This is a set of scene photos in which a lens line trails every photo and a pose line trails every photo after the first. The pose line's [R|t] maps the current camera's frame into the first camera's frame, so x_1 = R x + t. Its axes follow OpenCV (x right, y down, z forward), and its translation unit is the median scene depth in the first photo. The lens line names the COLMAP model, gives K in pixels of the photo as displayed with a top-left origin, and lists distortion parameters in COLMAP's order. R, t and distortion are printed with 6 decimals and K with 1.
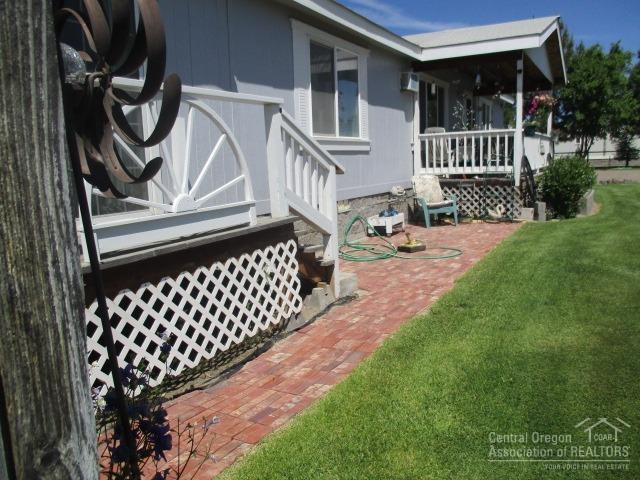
lens RADIAL K [[517.8, 0, 316.1], [0, 517.8, 239.8], [0, 0, 1]] dist [0.009409, 0.006534]
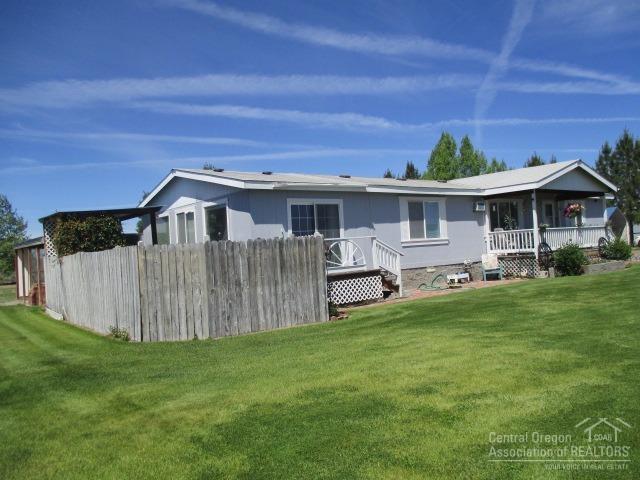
lens RADIAL K [[535.9, 0, 320.4], [0, 535.9, 241.3], [0, 0, 1]] dist [-0.016779, -0.003887]
pose [[0.915797, -0.029340, -0.400568, 0.495898], [-0.029690, 0.989654, -0.140367, 0.138380], [0.400542, 0.140441, 0.905451, -1.163781]]
